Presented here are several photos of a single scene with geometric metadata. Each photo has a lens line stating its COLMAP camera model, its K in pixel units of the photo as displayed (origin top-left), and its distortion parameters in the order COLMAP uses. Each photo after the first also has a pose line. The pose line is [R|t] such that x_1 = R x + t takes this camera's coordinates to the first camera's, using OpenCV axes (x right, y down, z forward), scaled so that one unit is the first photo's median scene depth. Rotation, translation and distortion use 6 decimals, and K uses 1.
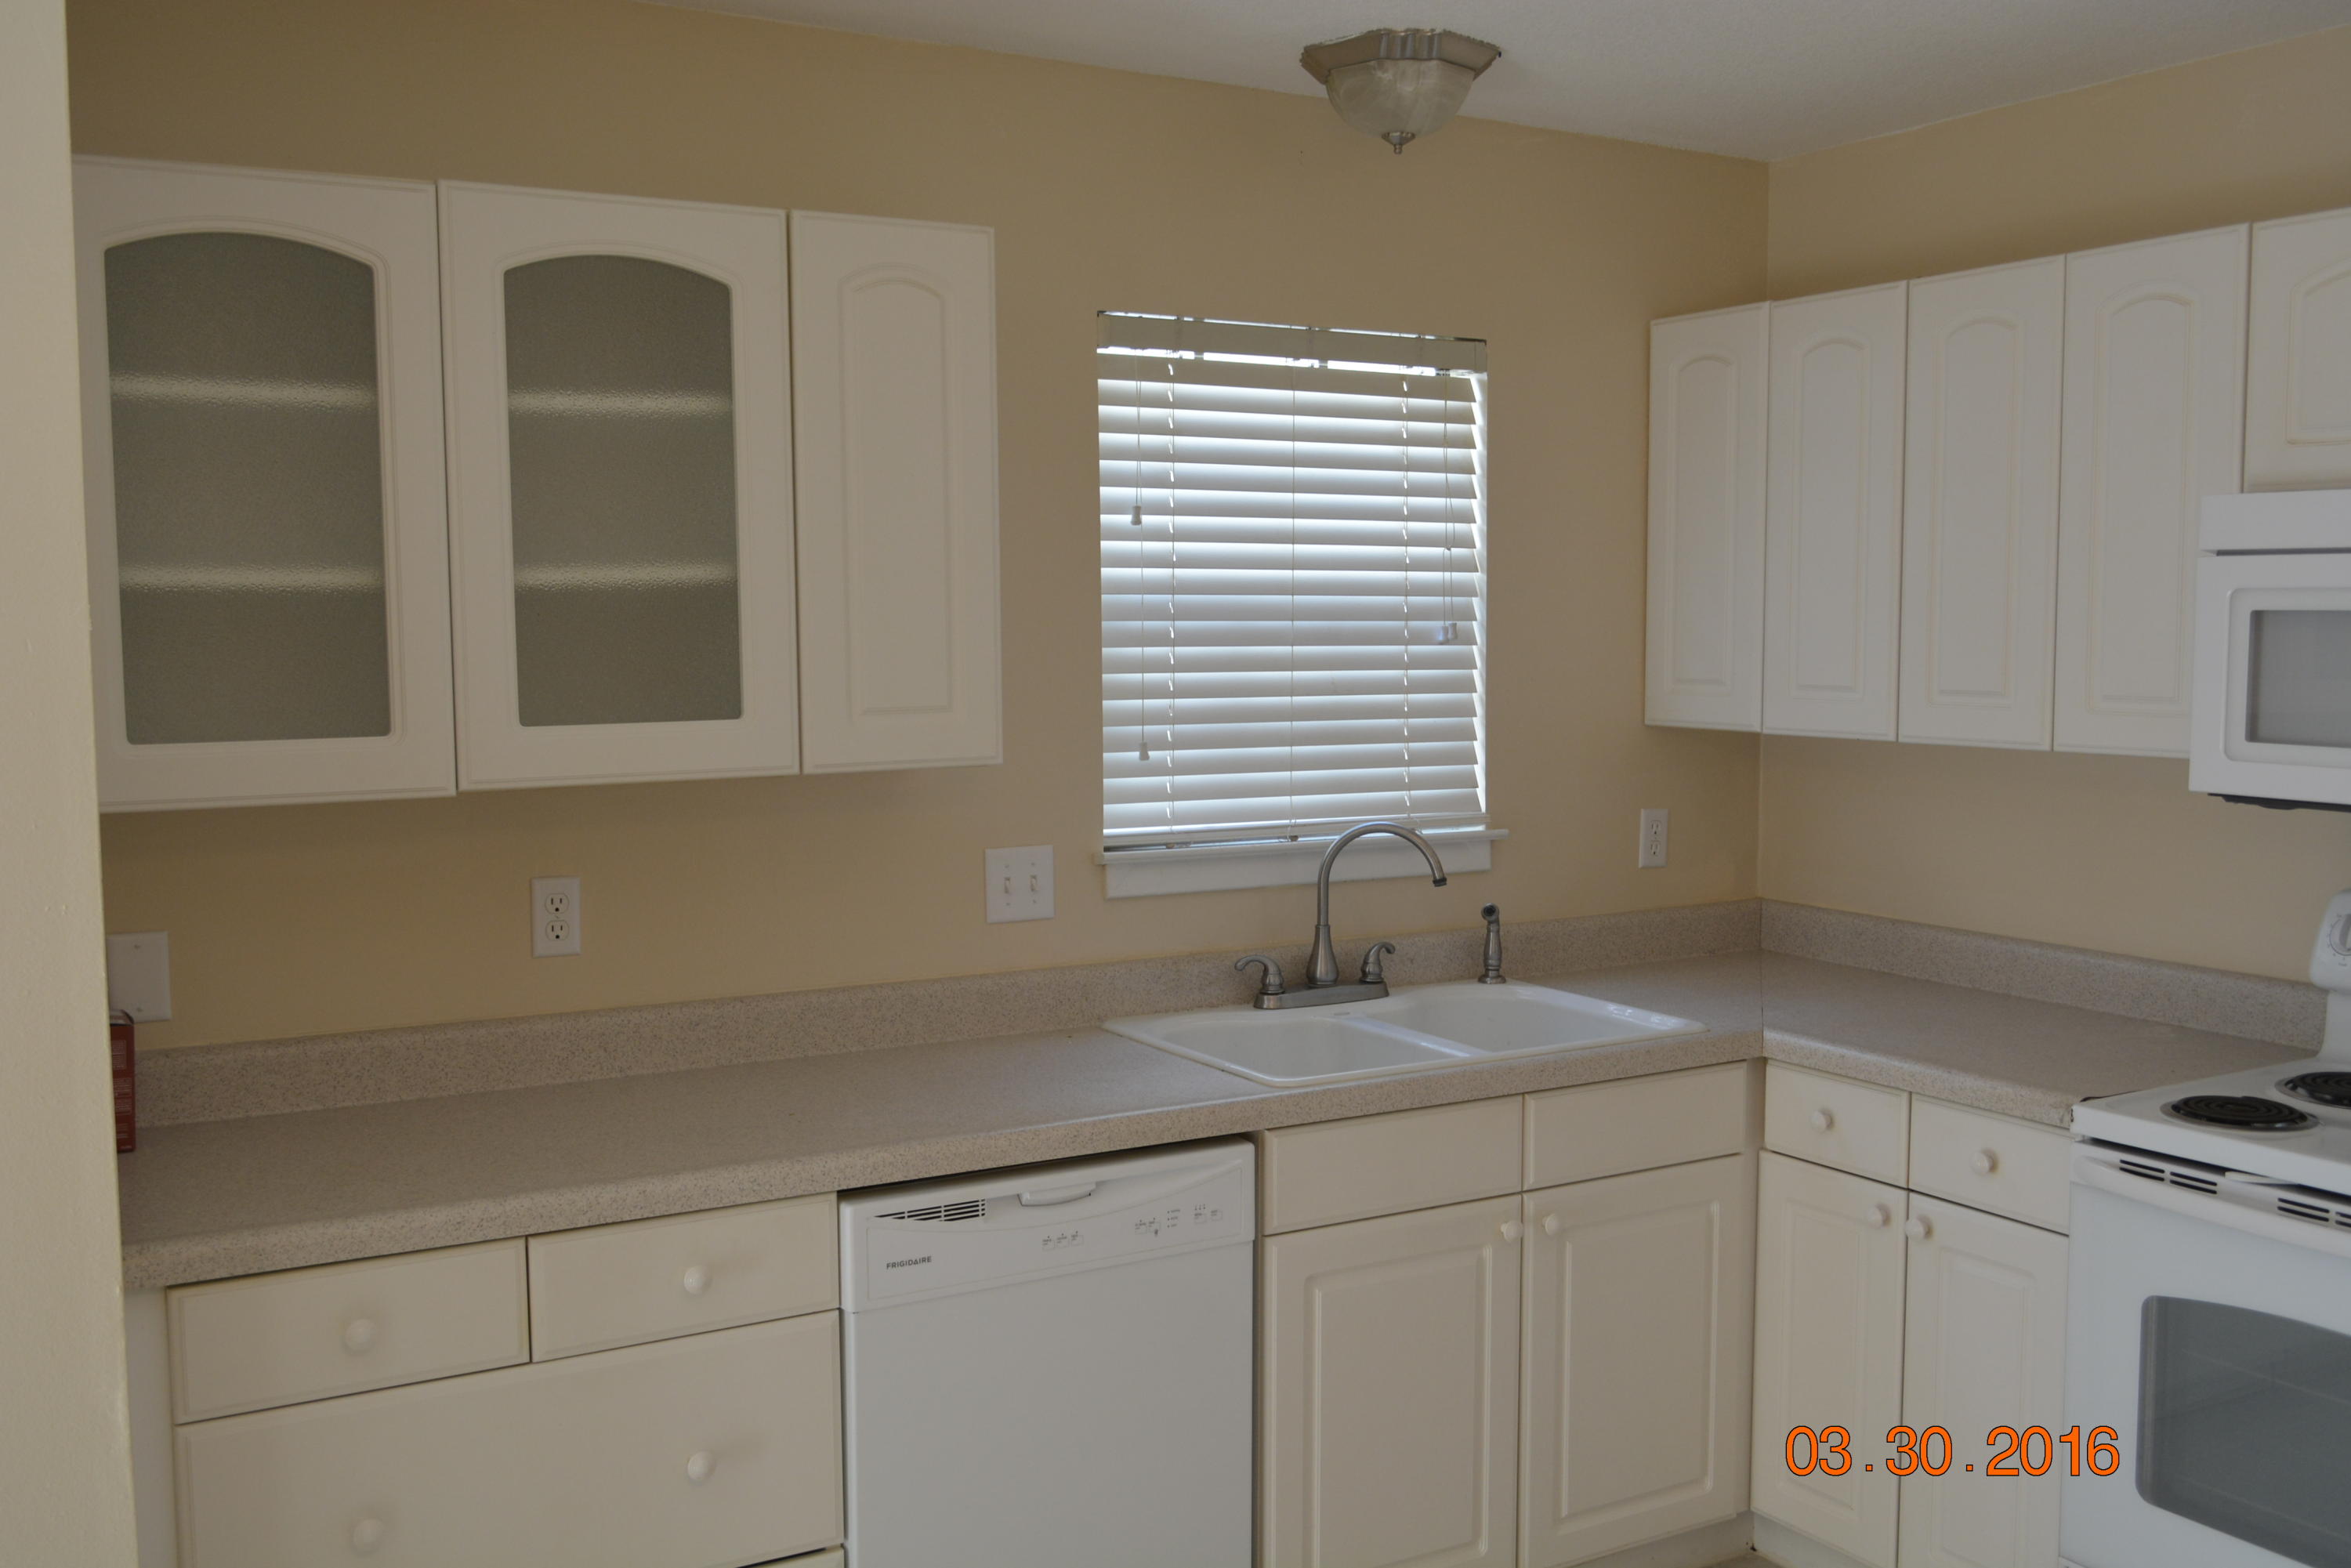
lens RADIAL K [[2193.0, 0, 1178.6], [0, 2193.0, 795.8], [0, 0, 1]] dist [-0.013678, -0.020026]
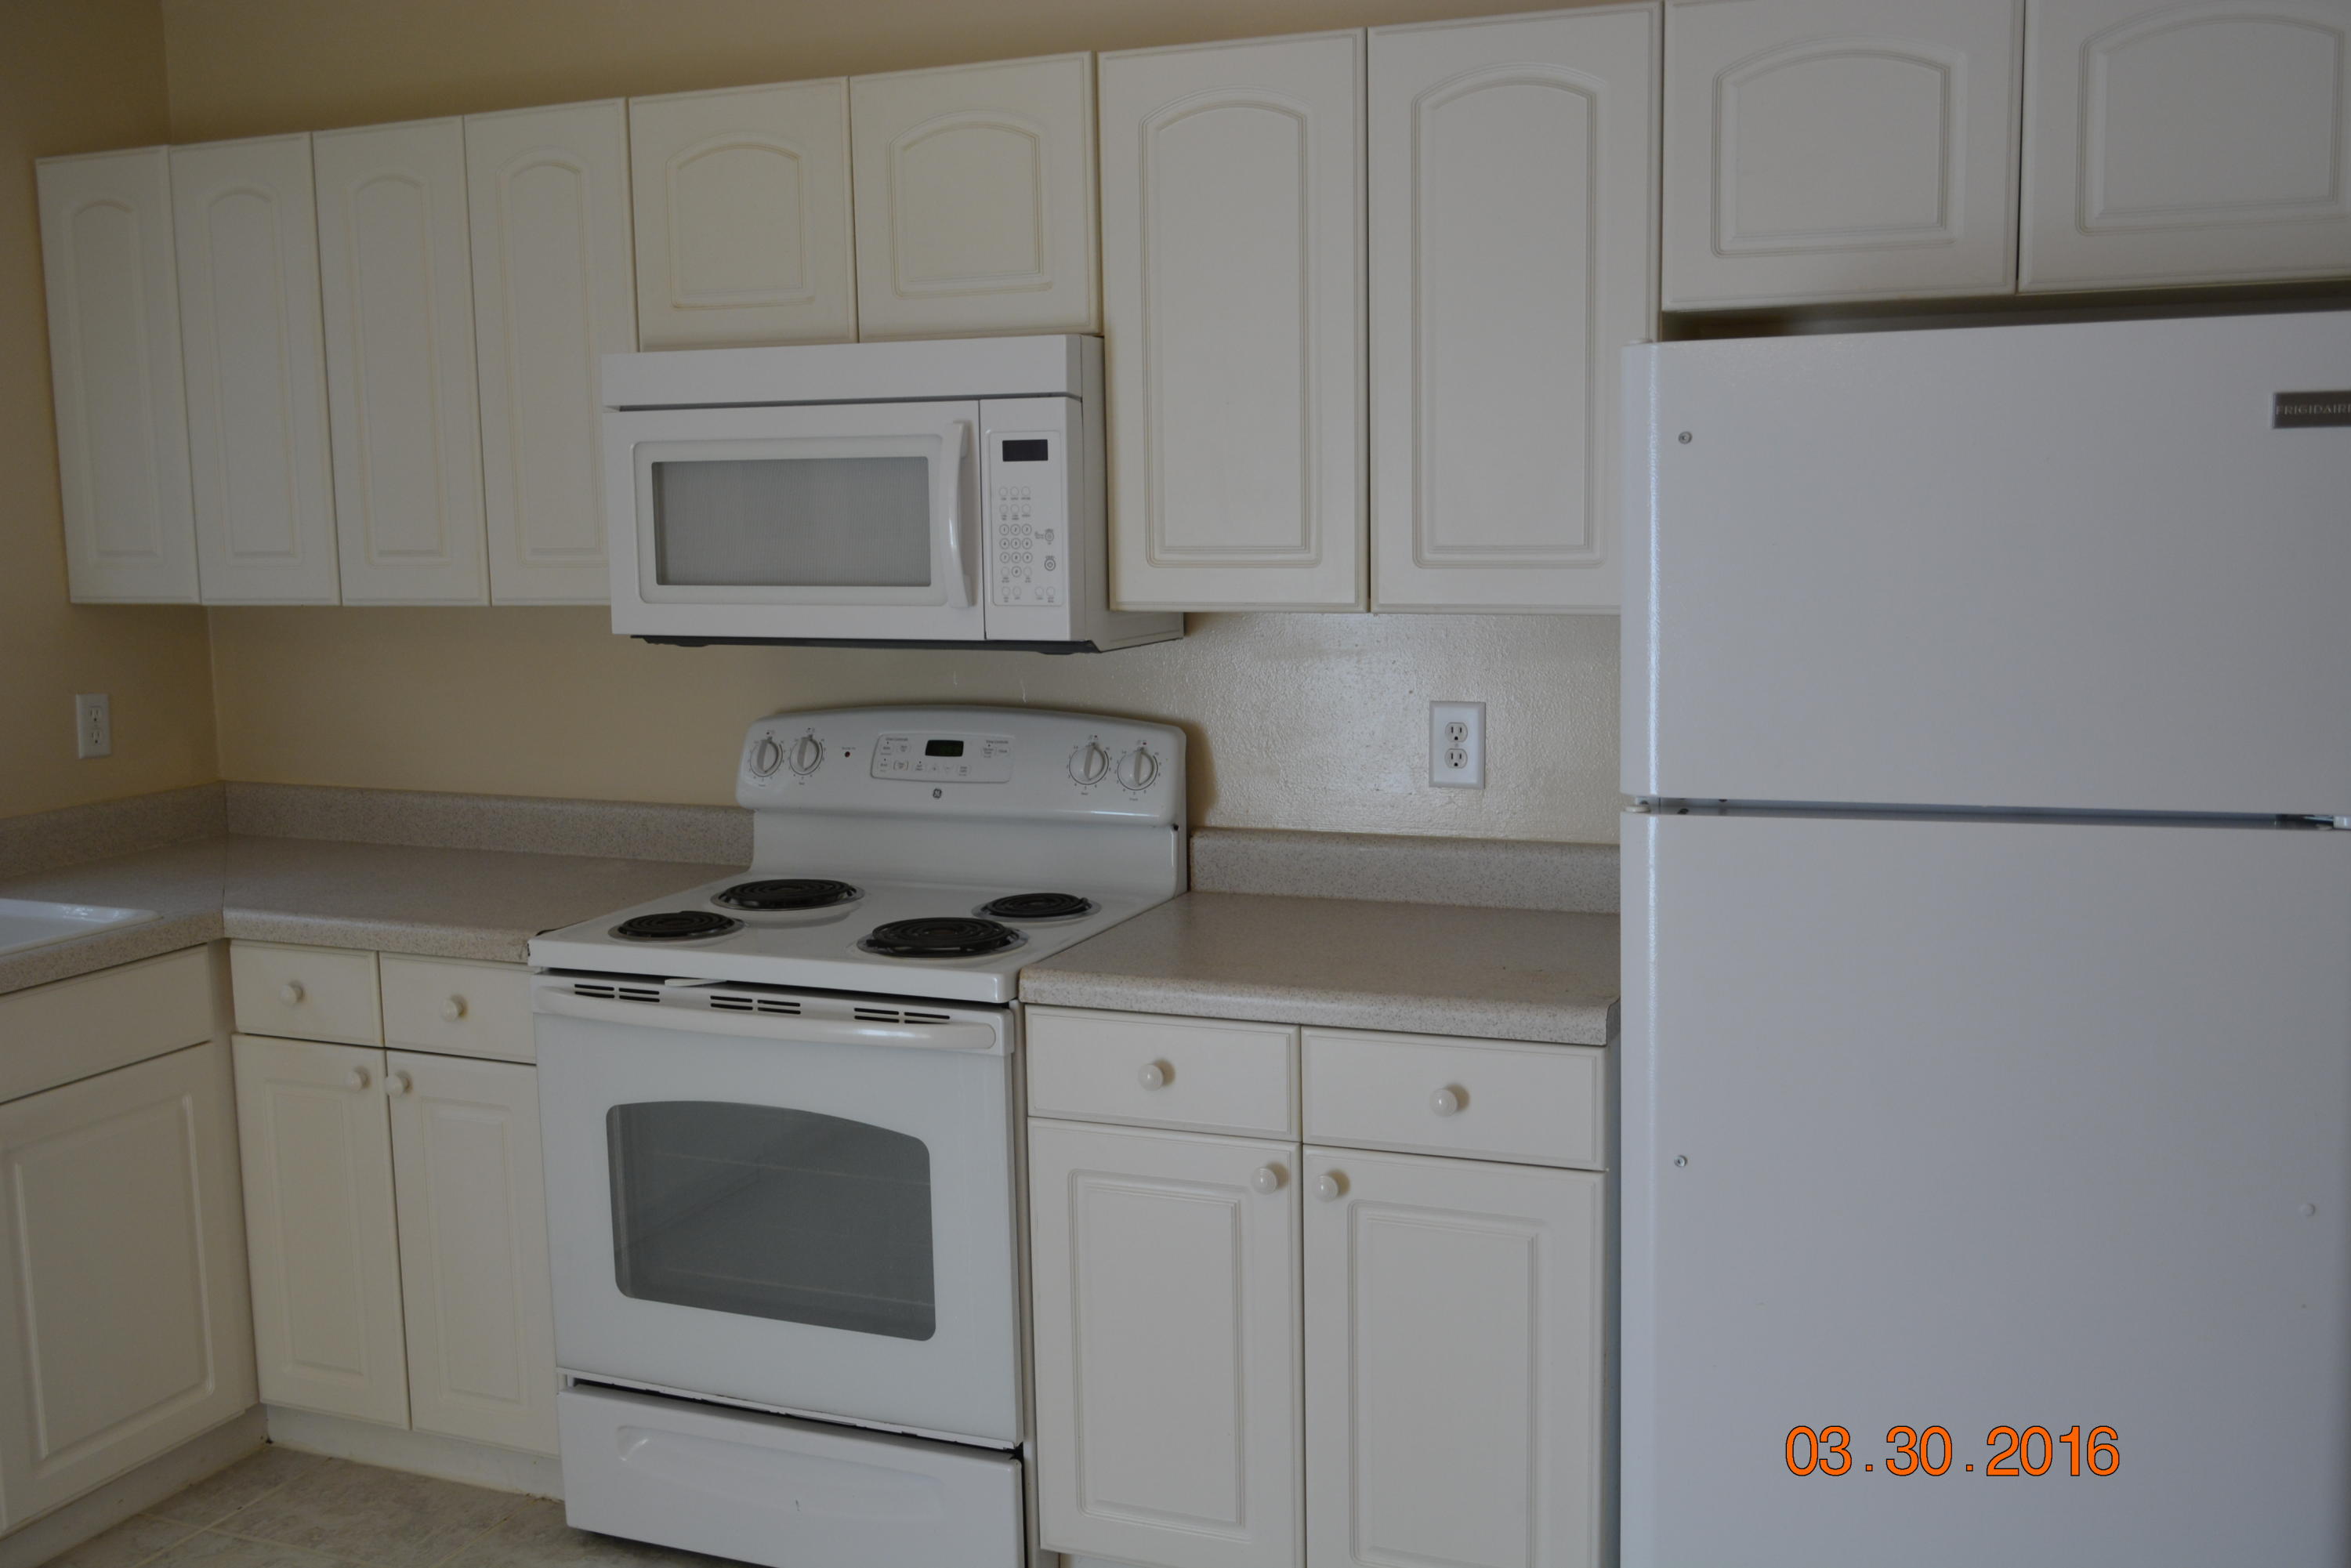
lens RADIAL K [[2193.0, 0, 1178.6], [0, 2193.0, 795.8], [0, 0, 1]] dist [-0.013678, -0.020026]
pose [[0.795730, -0.092522, 0.598543, 0.033427], [0.064622, 0.995591, 0.067986, 0.020030], [-0.602195, -0.015419, 0.798200, -0.018444]]
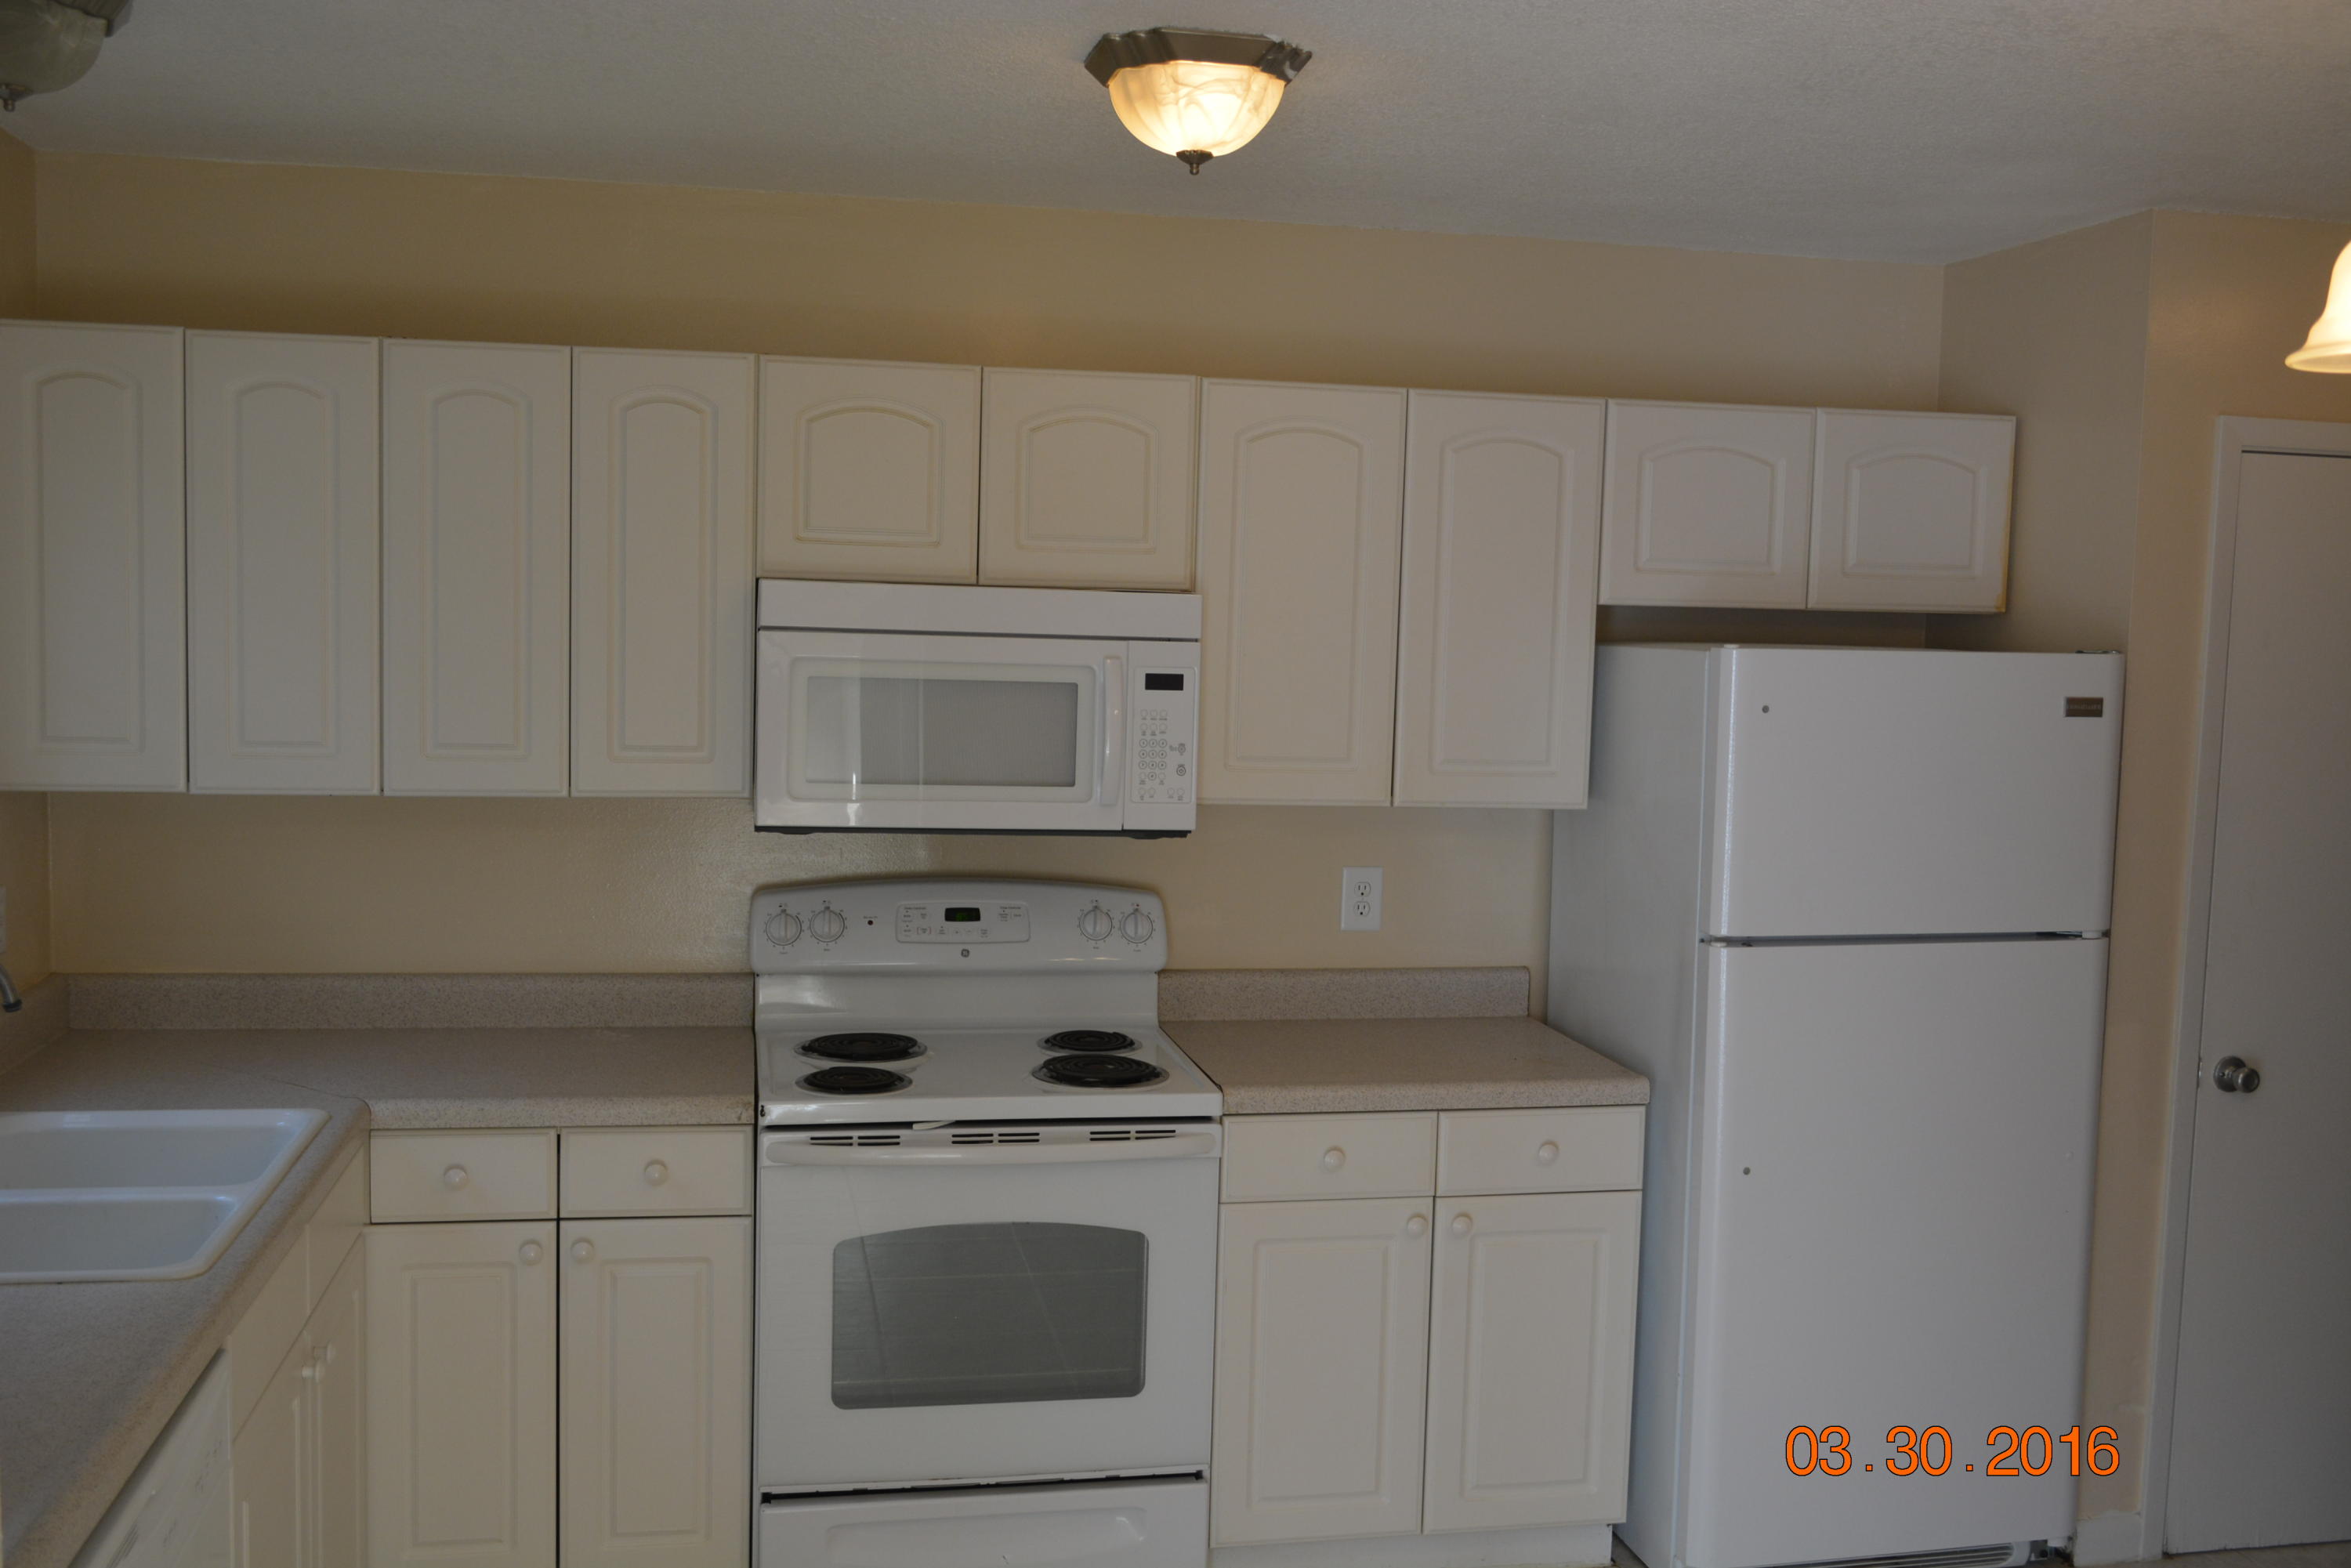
lens RADIAL K [[2193.0, 0, 1178.6], [0, 2193.0, 795.8], [0, 0, 1]] dist [-0.013678, -0.020026]
pose [[0.331423, -0.068556, 0.940988, -0.553769], [0.050938, 0.997202, 0.054711, -0.067968], [-0.942106, 0.029800, 0.333988, 0.355393]]
